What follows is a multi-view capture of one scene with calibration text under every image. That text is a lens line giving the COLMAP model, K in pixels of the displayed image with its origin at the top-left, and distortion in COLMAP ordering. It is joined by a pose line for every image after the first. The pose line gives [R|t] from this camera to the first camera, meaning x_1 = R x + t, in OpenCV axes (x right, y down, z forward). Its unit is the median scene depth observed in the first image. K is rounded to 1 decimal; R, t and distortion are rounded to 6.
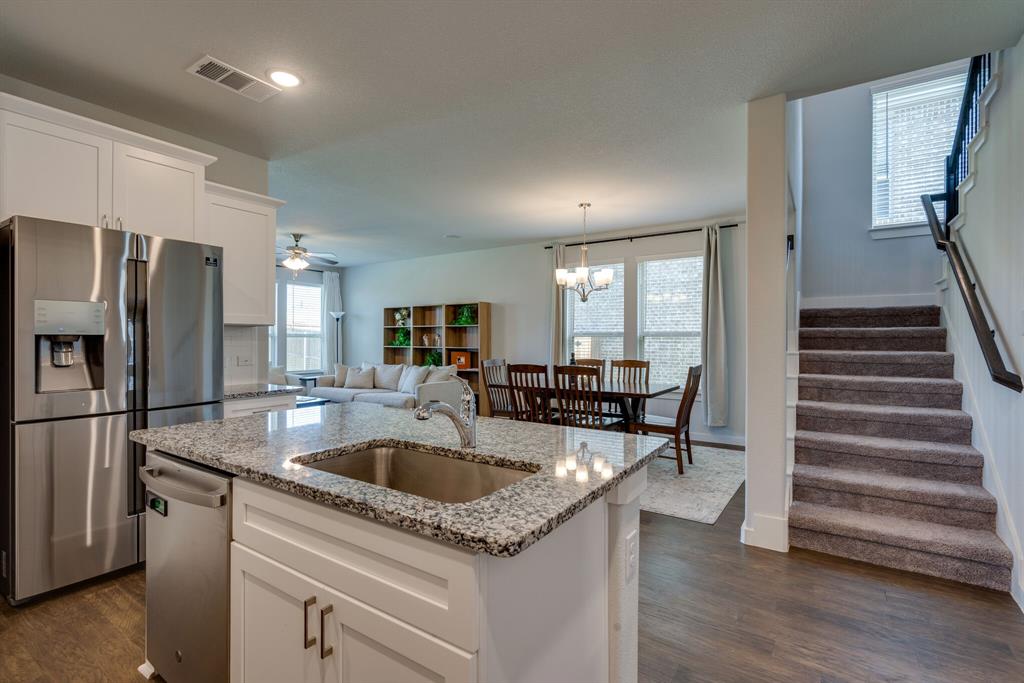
lens RADIAL K [[472.5, 0, 512.4], [0, 472.5, 334.8], [0, 0, 1]] dist [-0.003178, -0.000641]
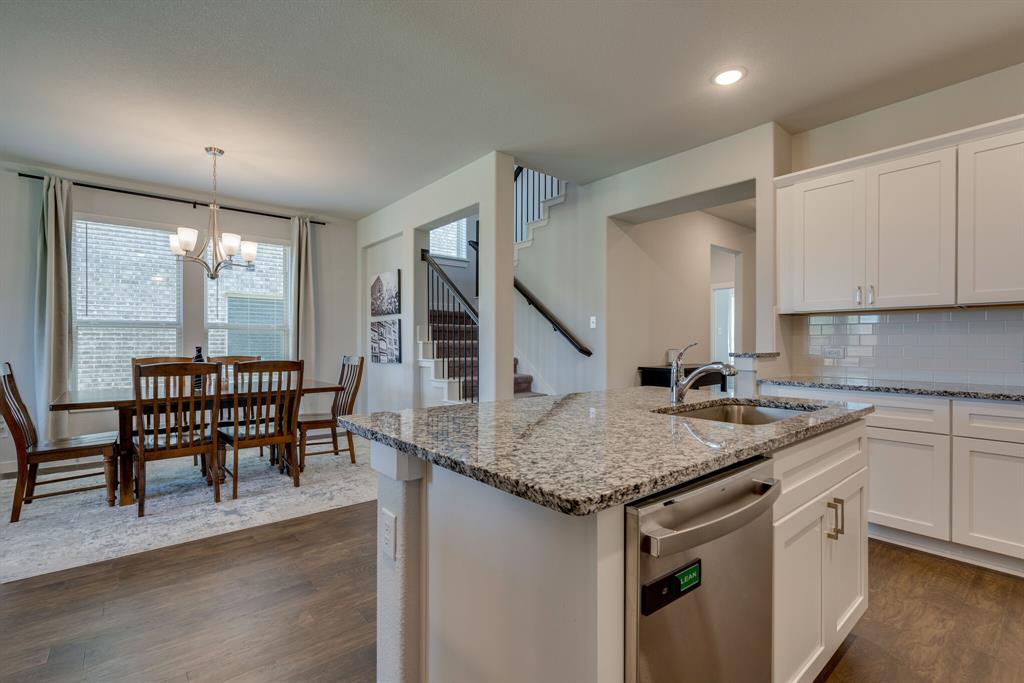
lens RADIAL K [[465.7, 0, 512.0], [0, 465.7, 341.5], [0, 0, 1]] dist [-0.001252, -0.000157]
pose [[0.280342, 0.001381, 0.959899, -0.290672], [-0.008912, 0.999960, 0.001164, 0.017170], [-0.959859, -0.008881, 0.280343, 0.227377]]
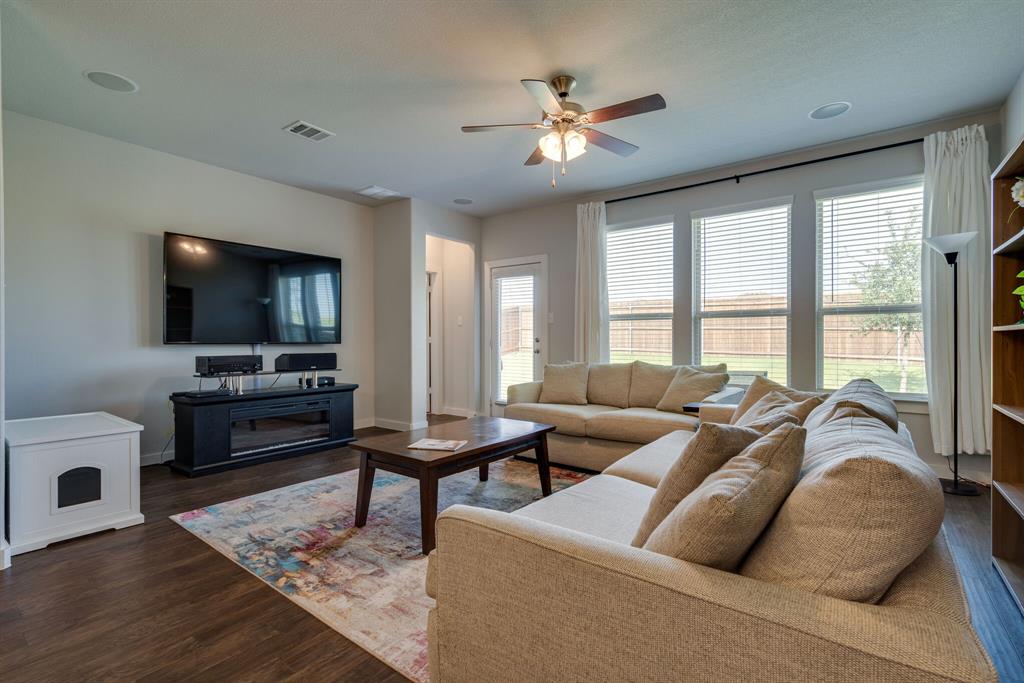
lens RADIAL K [[465.7, 0, 512.0], [0, 465.7, 341.5], [0, 0, 1]] dist [-0.001252, -0.000157]
pose [[-0.056396, 0.004101, -0.998400, -0.007384], [0.011790, 0.999925, 0.003441, 0.030809], [0.998339, -0.011578, -0.056440, 0.858795]]
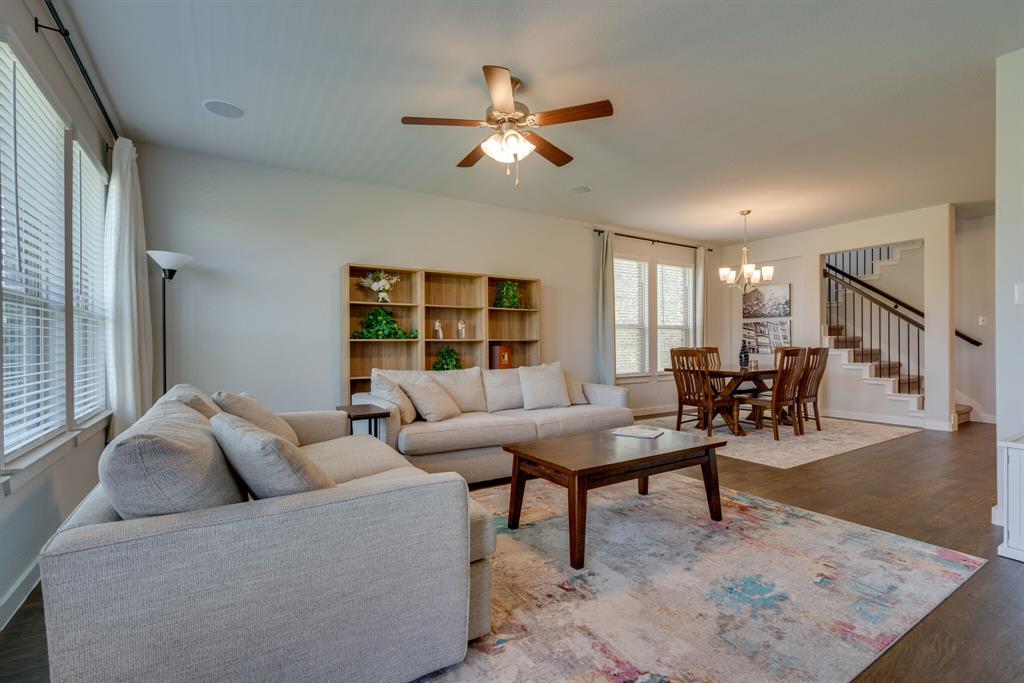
lens RADIAL K [[465.7, 0, 512.0], [0, 465.7, 341.5], [0, 0, 1]] dist [-0.001252, -0.000157]
pose [[0.401630, -0.000081, 0.915802, -0.758446], [-0.002423, 0.999996, 0.001151, 0.028906], [-0.915799, -0.002682, 0.401628, 0.722603]]
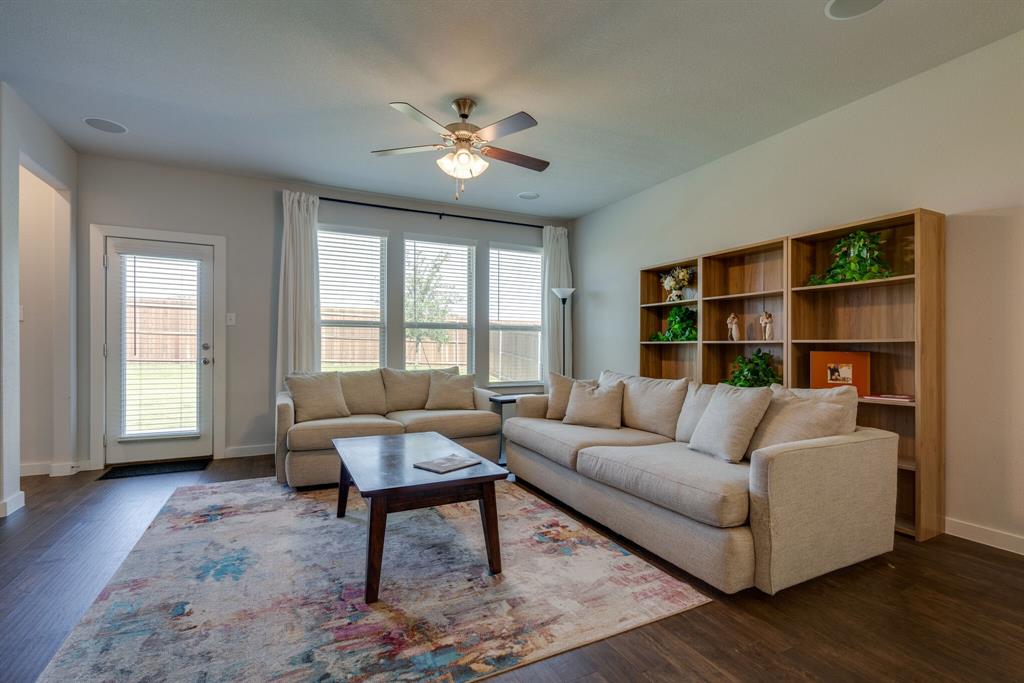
lens RADIAL K [[467.7, 0, 510.7], [0, 467.7, 347.6], [0, 0, 1]] dist [-0.007413, -0.000075]
pose [[0.869630, 0.001629, -0.493701, -0.159302], [0.003225, 0.999954, 0.008980, 0.028613], [0.493694, -0.009402, 0.869585, 0.536891]]
